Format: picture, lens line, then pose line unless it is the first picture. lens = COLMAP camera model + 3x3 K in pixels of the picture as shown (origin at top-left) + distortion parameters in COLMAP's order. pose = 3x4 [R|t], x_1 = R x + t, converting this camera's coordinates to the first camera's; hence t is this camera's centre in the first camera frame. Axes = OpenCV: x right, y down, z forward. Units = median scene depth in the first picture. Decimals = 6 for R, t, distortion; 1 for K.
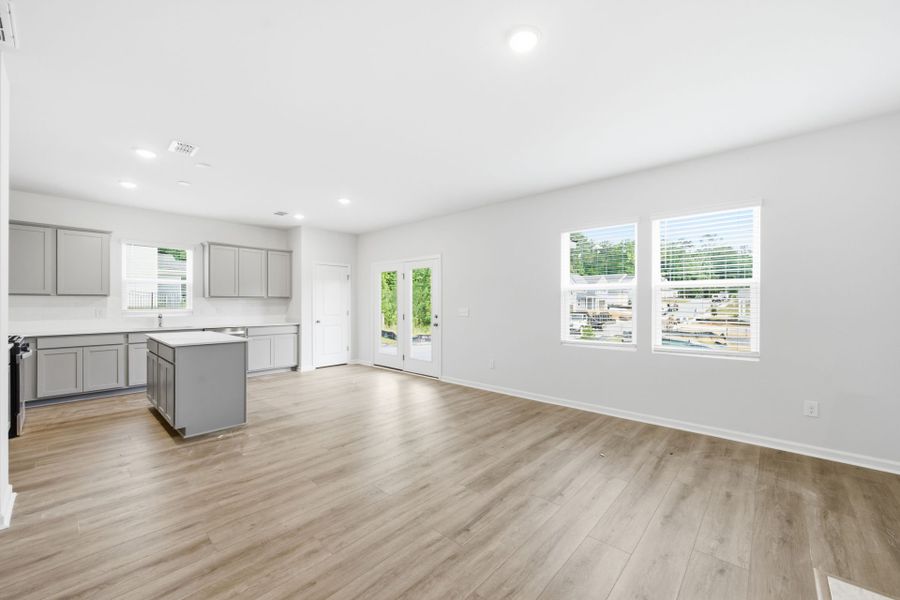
lens RADIAL K [[354.4, 0, 452.6], [0, 354.4, 302.9], [0, 0, 1]] dist [-0.002309, -0.000545]
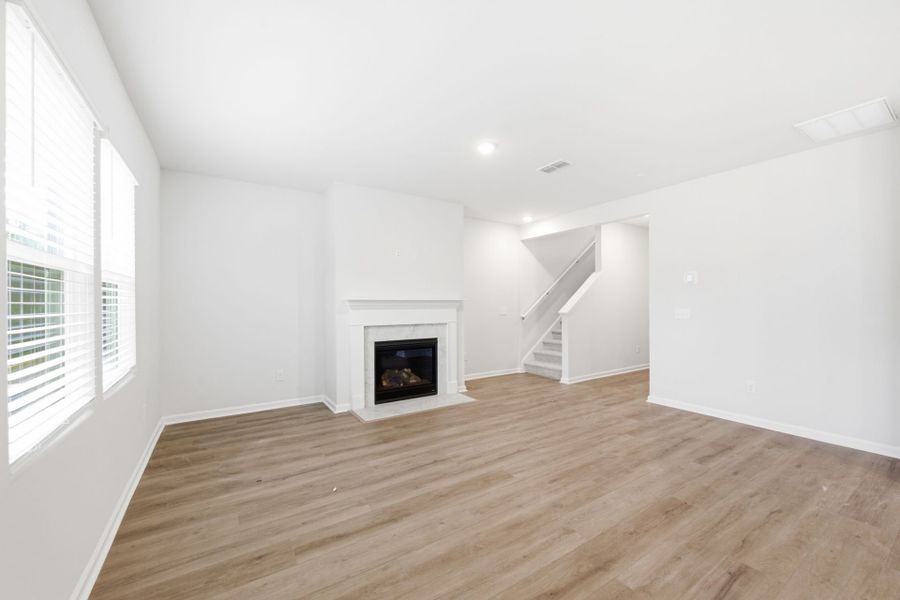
lens RADIAL K [[354.4, 0, 452.6], [0, 354.4, 301.9], [0, 0, 1]] dist [-0.002309, -0.000545]
pose [[-0.968081, 0.003776, 0.250608, -0.042345], [0.003921, 0.999992, 0.000080, -0.000993], [-0.250606, 0.001060, -0.968089, 1.598450]]
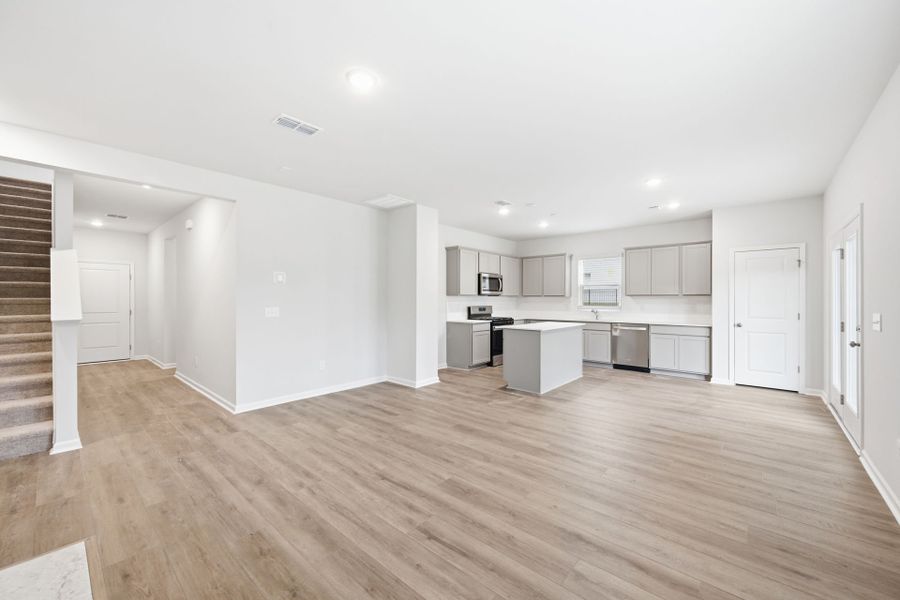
lens RADIAL K [[354.4, 0, 452.6], [0, 354.4, 297.6], [0, 0, 1]] dist [-0.002309, -0.000545]
pose [[0.017304, -0.006940, -0.999826, 0.828177], [-0.003219, 0.999970, -0.006997, -0.000979], [0.999845, 0.003340, 0.017281, 0.768055]]
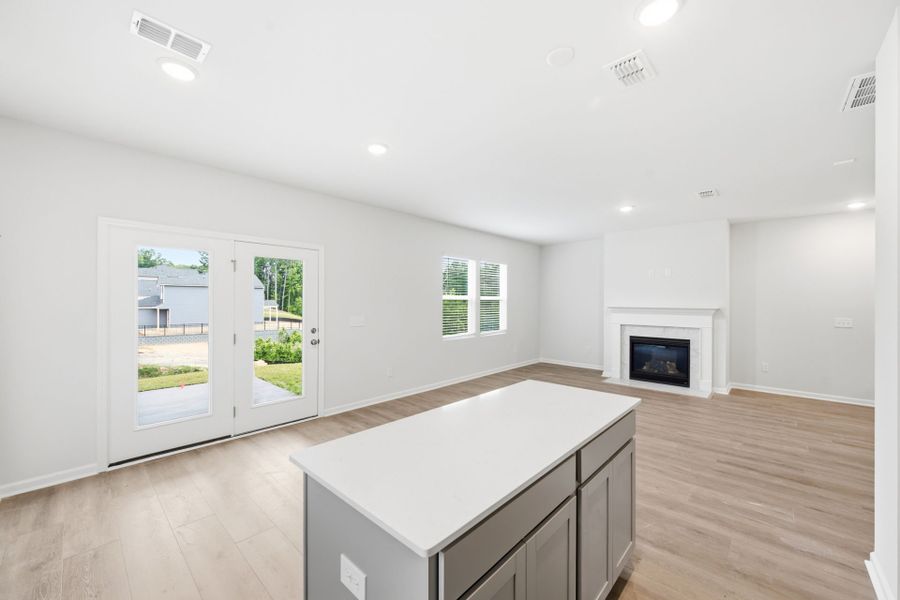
lens RADIAL K [[354.4, 0, 453.0], [0, 354.4, 300.7], [0, 0, 1]] dist [-0.002309, -0.000545]
pose [[0.006839, 0.001271, 0.999976, -1.397473], [-0.002285, 0.999997, -0.001255, -0.039171], [-0.999974, -0.002276, 0.006842, 1.325081]]
